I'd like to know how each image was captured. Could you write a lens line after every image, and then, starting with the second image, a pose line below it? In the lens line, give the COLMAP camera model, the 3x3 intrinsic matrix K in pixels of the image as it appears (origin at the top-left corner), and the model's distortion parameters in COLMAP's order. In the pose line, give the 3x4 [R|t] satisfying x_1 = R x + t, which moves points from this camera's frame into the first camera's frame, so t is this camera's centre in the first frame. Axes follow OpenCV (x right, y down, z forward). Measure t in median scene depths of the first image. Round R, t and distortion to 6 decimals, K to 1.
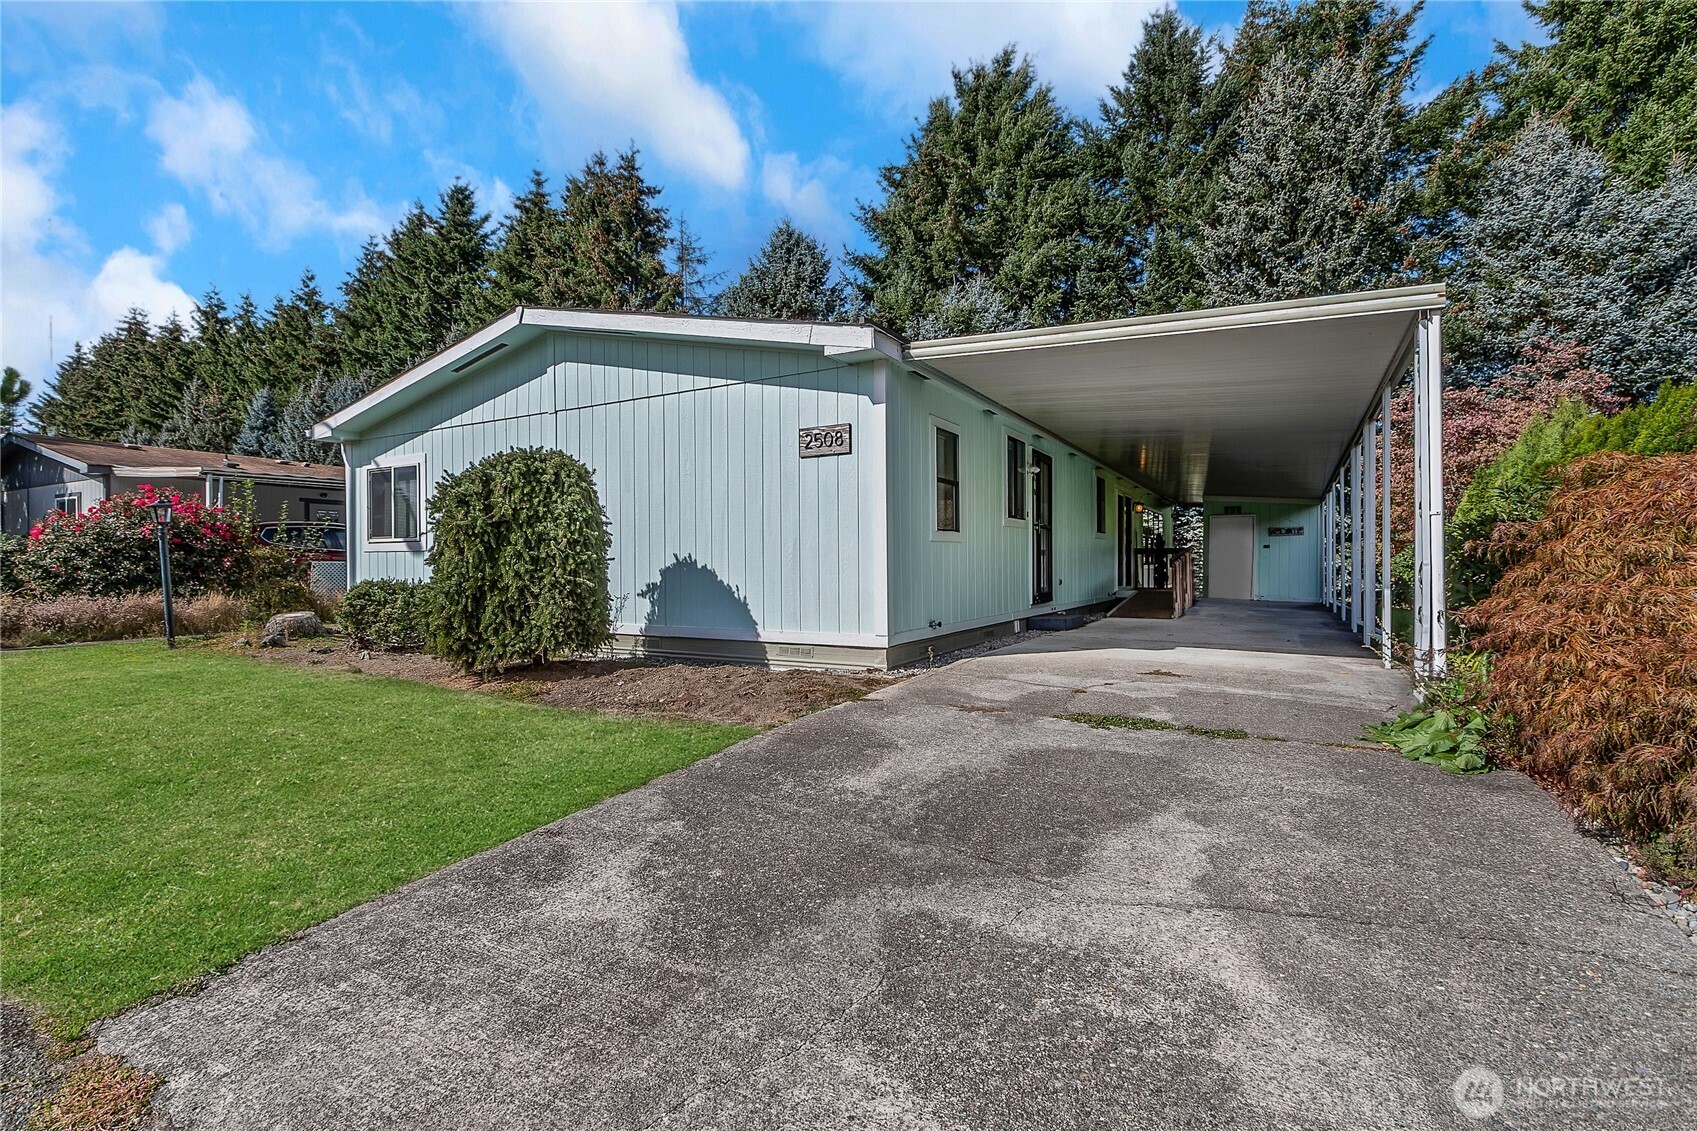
lens RADIAL K [[772.7, 0, 848.5], [0, 772.7, 565.5], [0, 0, 1]] dist [0.002134, -0.000779]
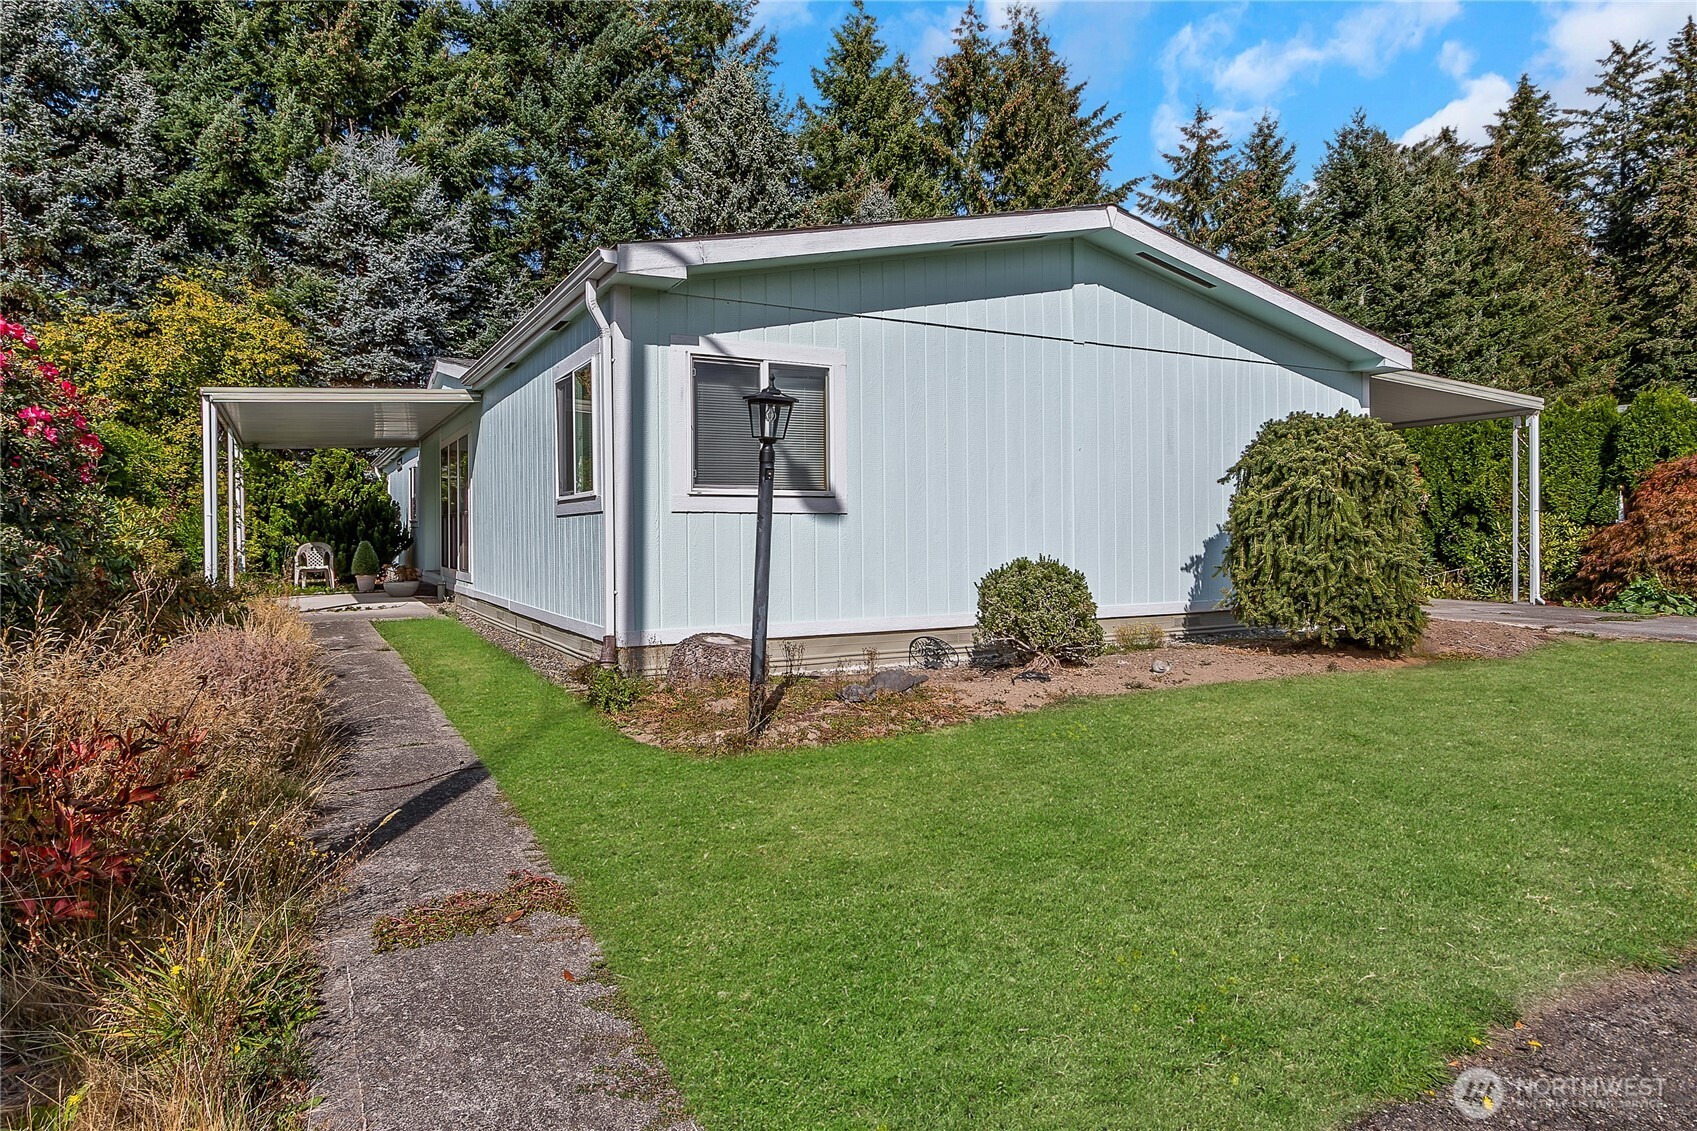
lens RADIAL K [[939.9, 0, 845.4], [0, 939.9, 539.4], [0, 0, 1]] dist [-0.037318, -0.000266]
pose [[0.546528, -0.002268, 0.837438, -0.383428], [0.005355, 0.999985, -0.000787, 0.000545], [-0.837423, 0.004914, 0.546532, 0.200638]]
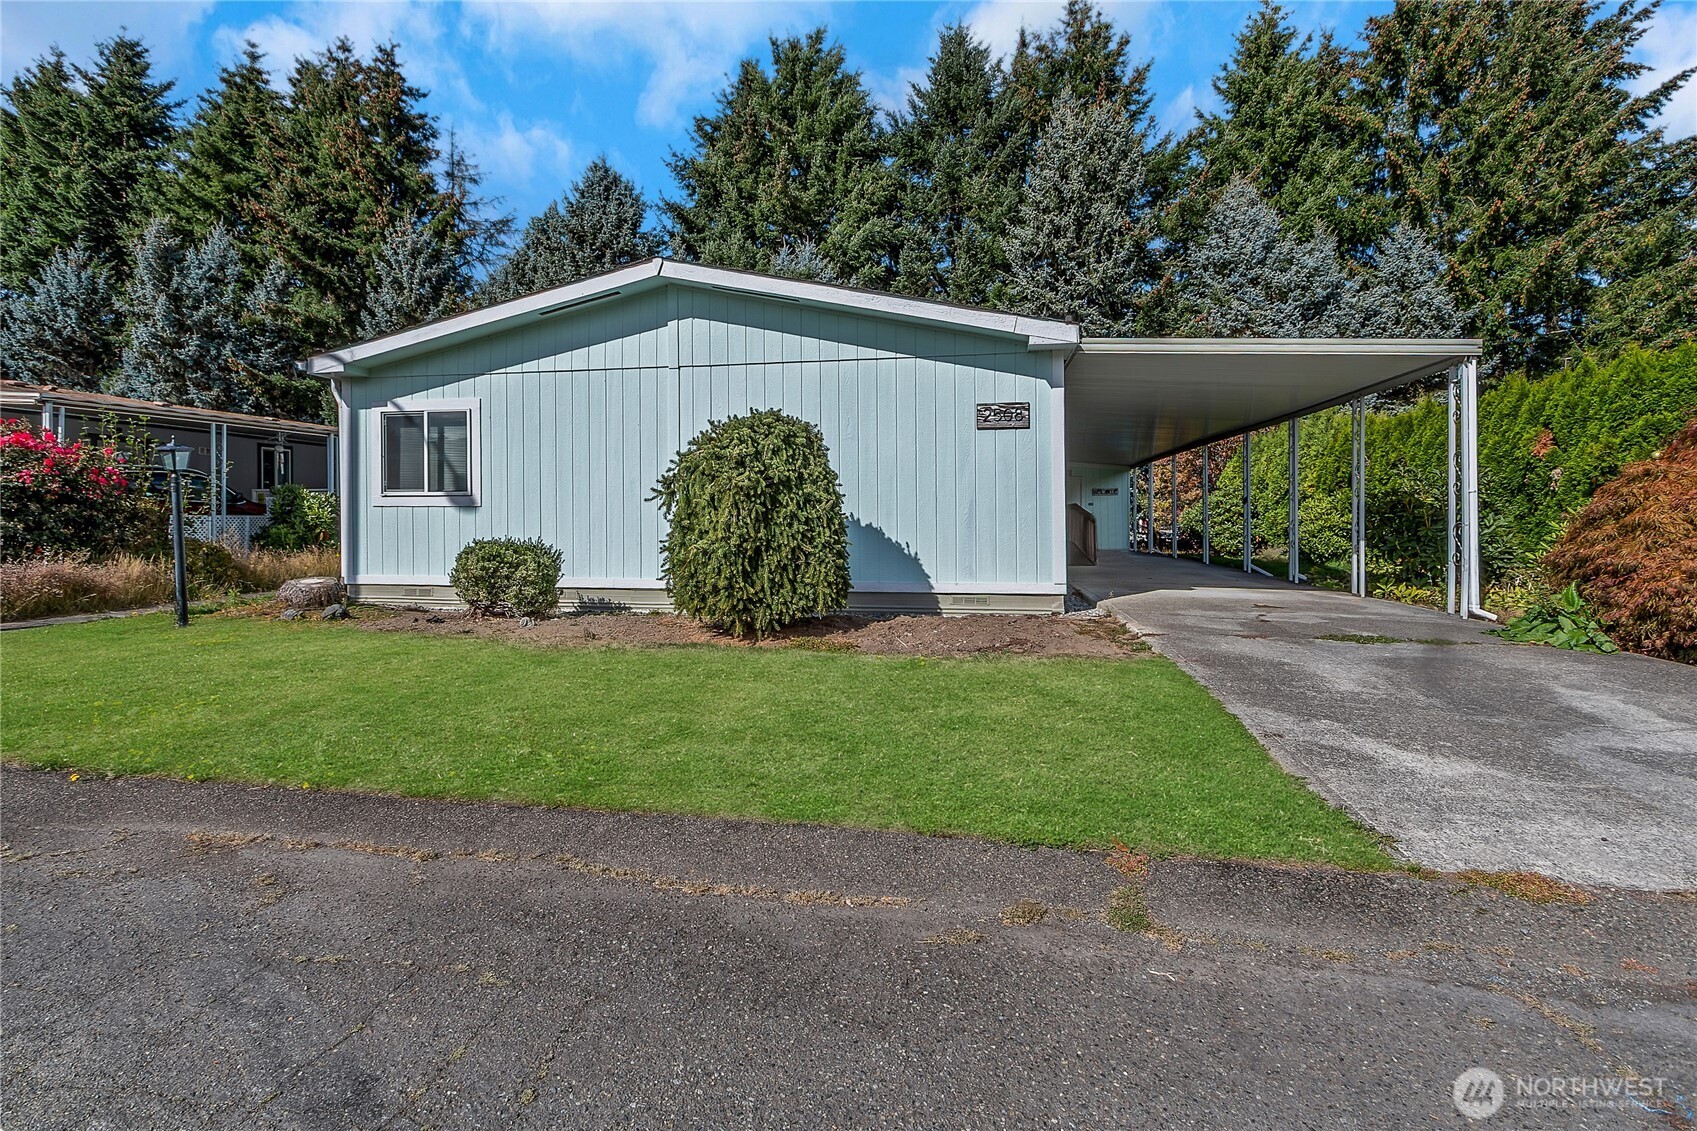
lens RADIAL K [[767.8, 0, 860.4], [0, 767.8, 512.7], [0, 0, 1]] dist [0.010730, -0.007169]
pose [[0.938257, 0.003718, 0.345918, -0.146213], [-0.001943, 0.999983, -0.005478, -0.002501], [-0.345932, 0.004468, 0.938249, 0.000747]]
